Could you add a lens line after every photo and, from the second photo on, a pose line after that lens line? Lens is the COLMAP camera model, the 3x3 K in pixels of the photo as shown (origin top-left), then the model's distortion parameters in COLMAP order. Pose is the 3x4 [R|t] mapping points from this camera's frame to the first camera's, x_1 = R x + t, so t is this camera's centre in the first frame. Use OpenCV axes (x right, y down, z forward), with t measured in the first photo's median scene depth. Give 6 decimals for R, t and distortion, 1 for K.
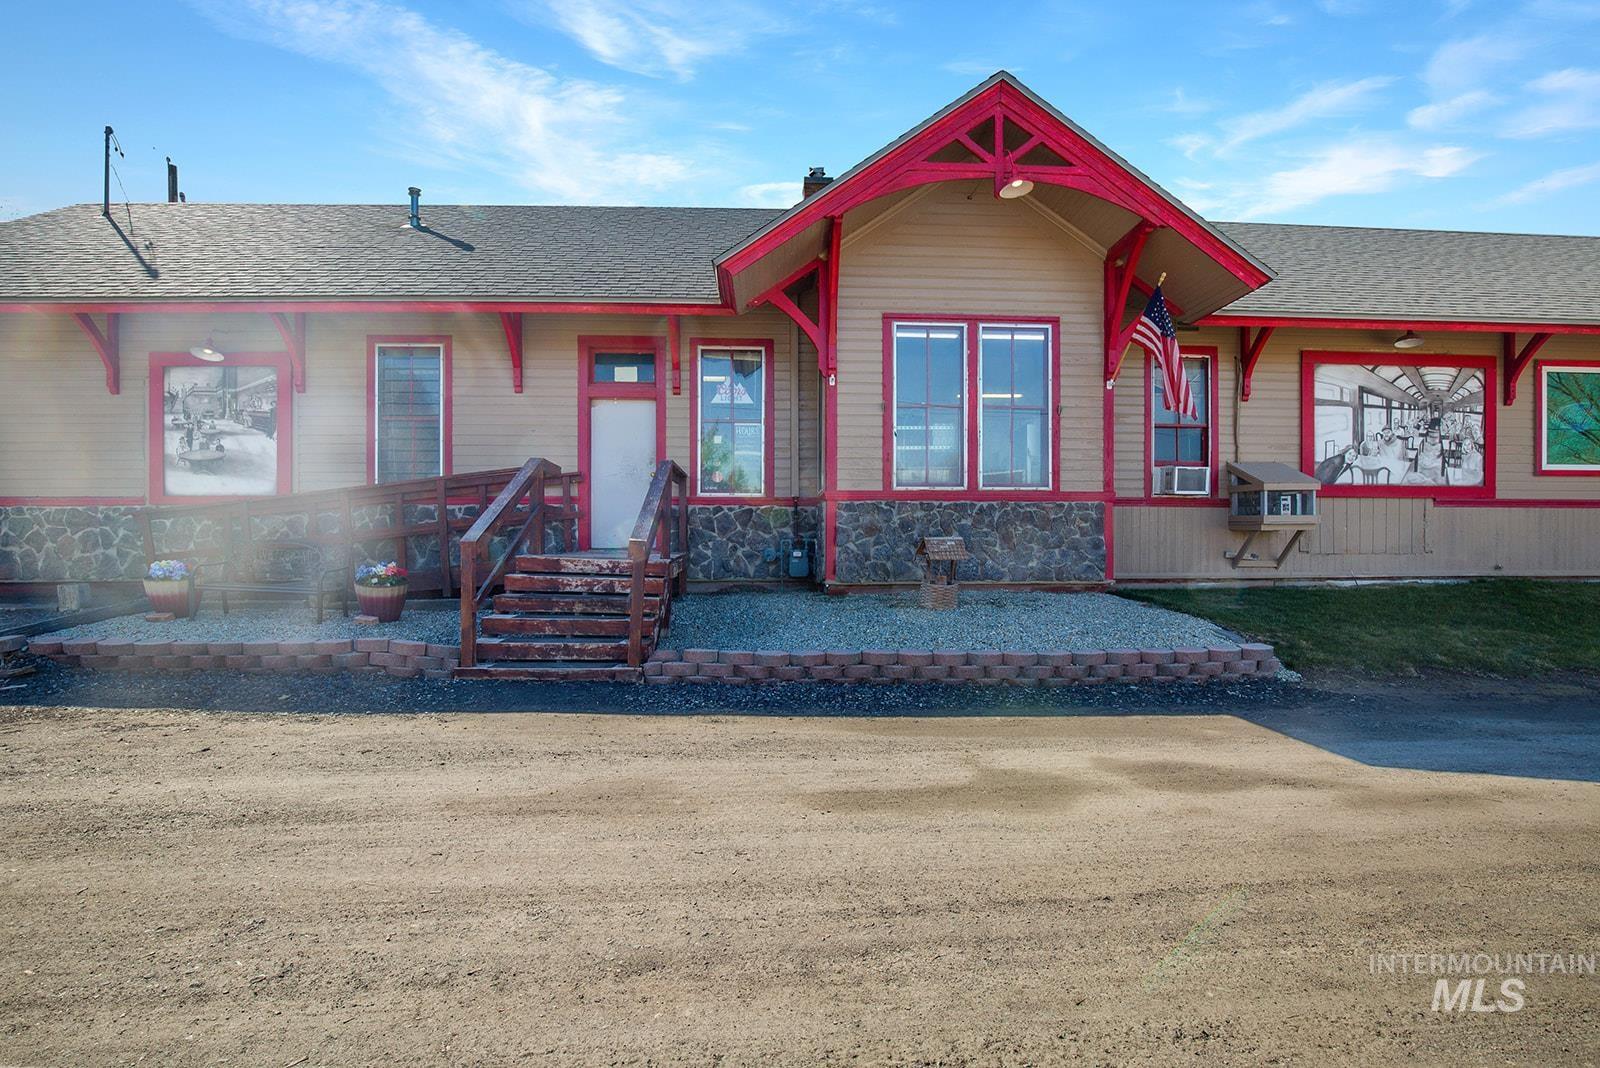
lens RADIAL K [[742.2, 0, 800.0], [0, 742.2, 534.0], [0, 0, 1]] dist [-0.030643, 0.000827]
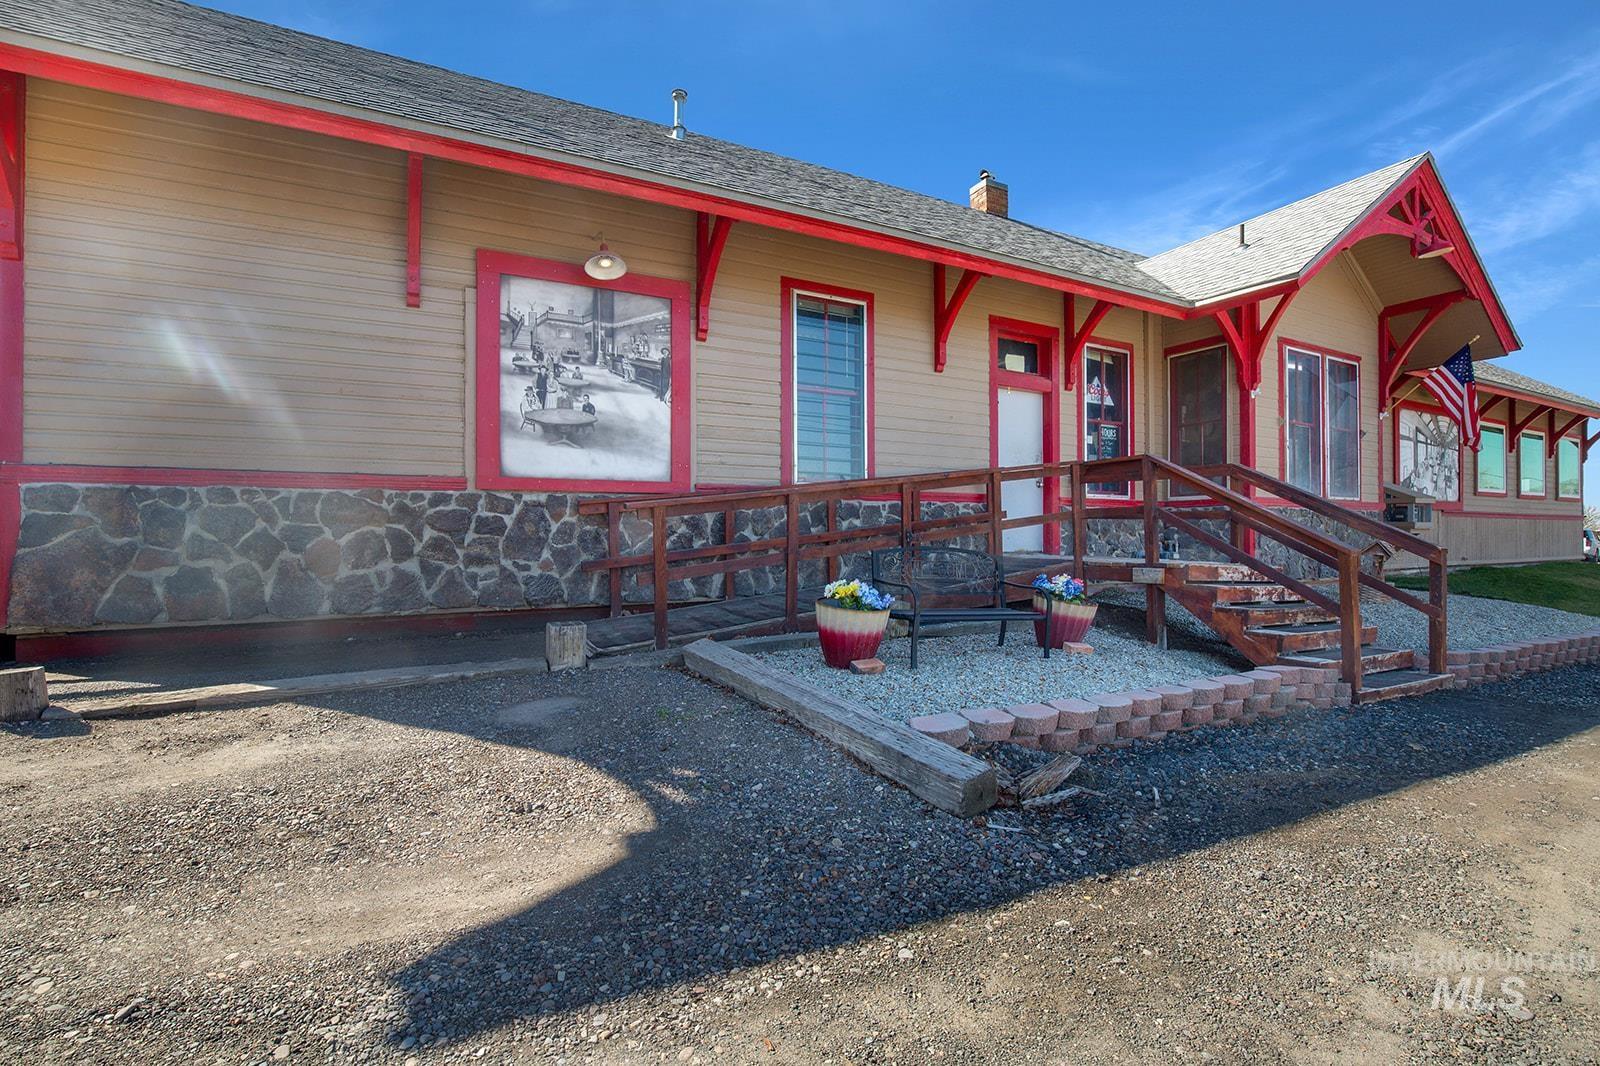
lens RADIAL K [[742.2, 0, 800.0], [0, 742.2, 533.0], [0, 0, 1]] dist [-0.030643, 0.000827]
pose [[0.901554, 0.002085, 0.432661, -0.916145], [-0.006691, 0.999936, 0.009123, -0.010655], [-0.432614, -0.011120, 0.901511, 0.298706]]
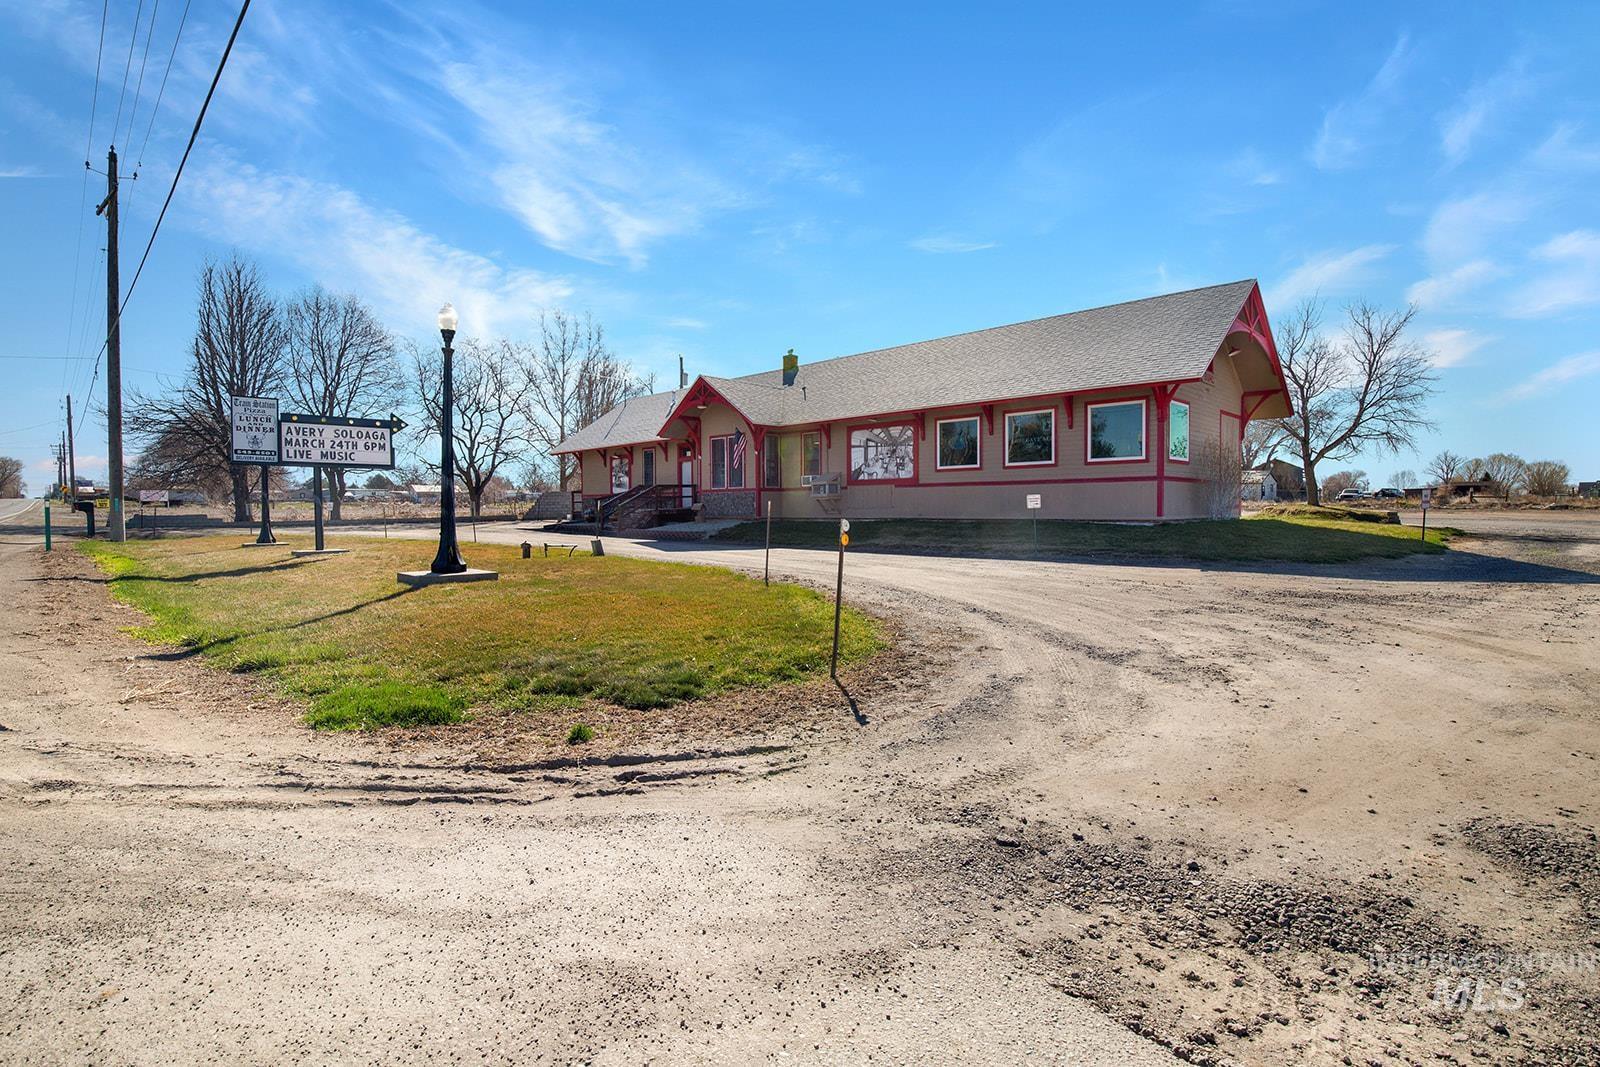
lens RADIAL K [[737.1, 0, 807.7], [0, 737.1, 511.4], [0, 0, 1]] dist [0.000494, -0.000617]
pose [[0.681719, 0.000697, -0.731614, 2.605176], [0.024660, 0.999409, 0.023930, -0.027597], [0.731199, -0.034354, 0.681299, -0.868670]]
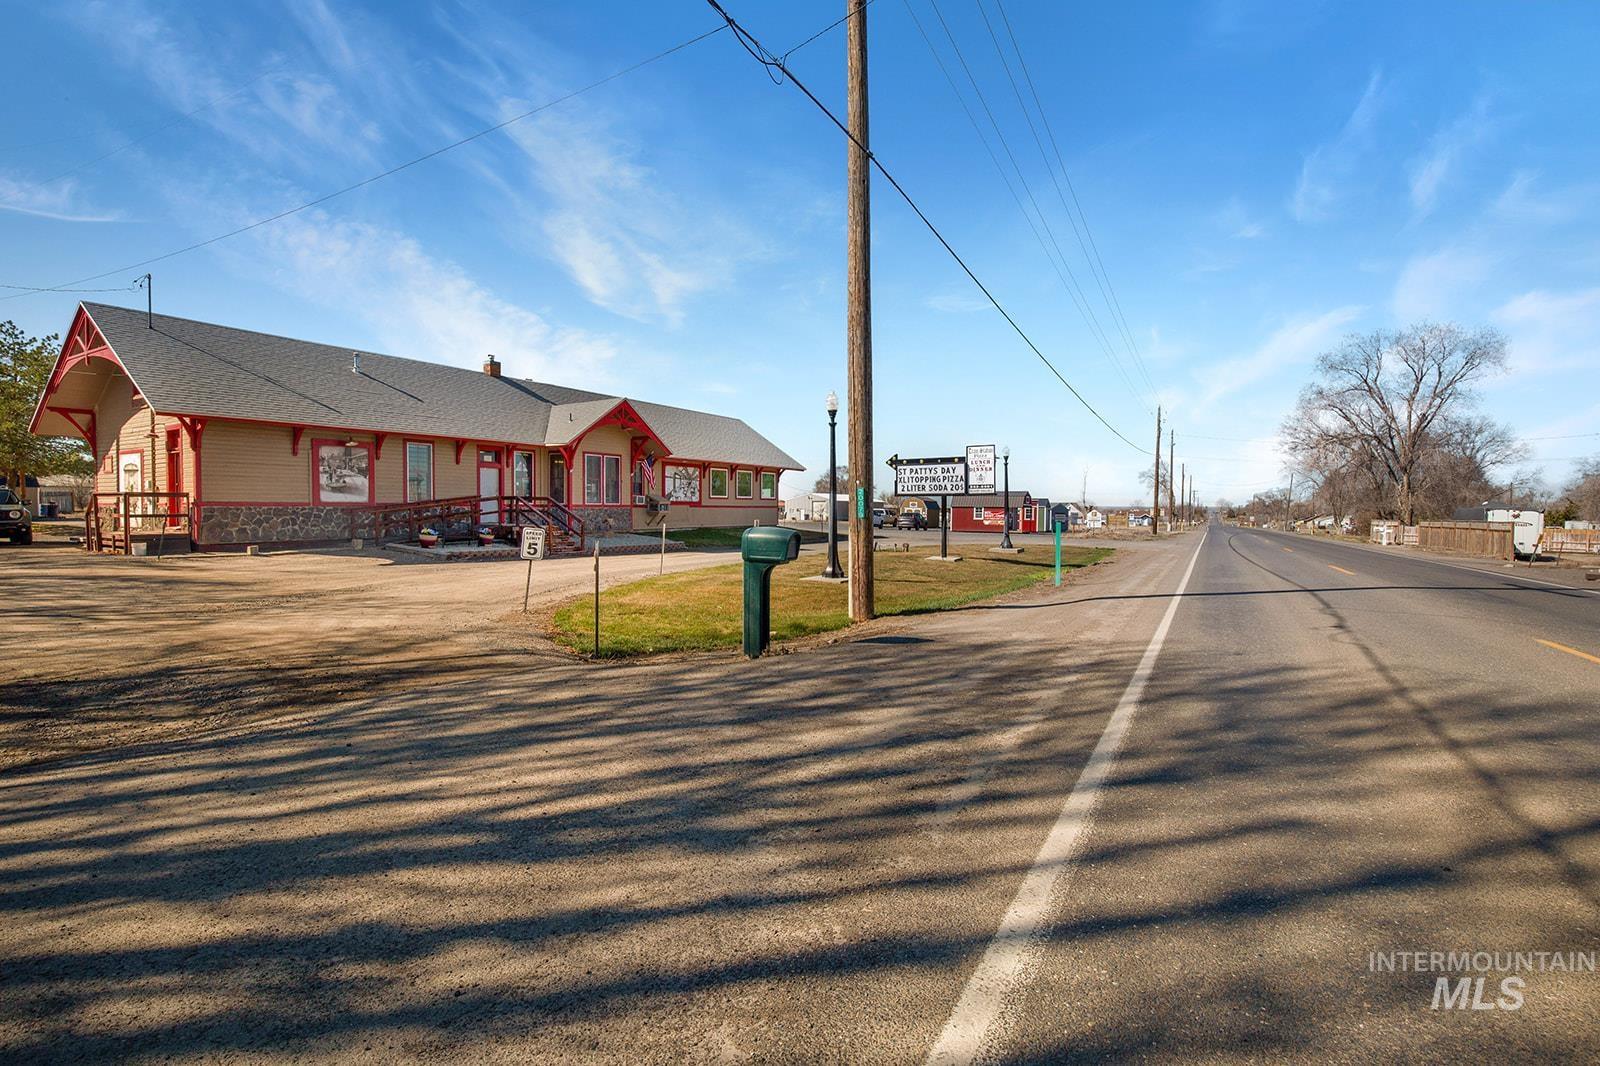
lens RADIAL K [[742.2, 0, 800.0], [0, 742.2, 533.0], [0, 0, 1]] dist [-0.030643, 0.000827]
pose [[0.548593, -0.024062, 0.835743, -1.964613], [-0.018252, 0.999003, 0.040743, -0.076989], [-0.835890, -0.037605, 0.547607, -1.516061]]
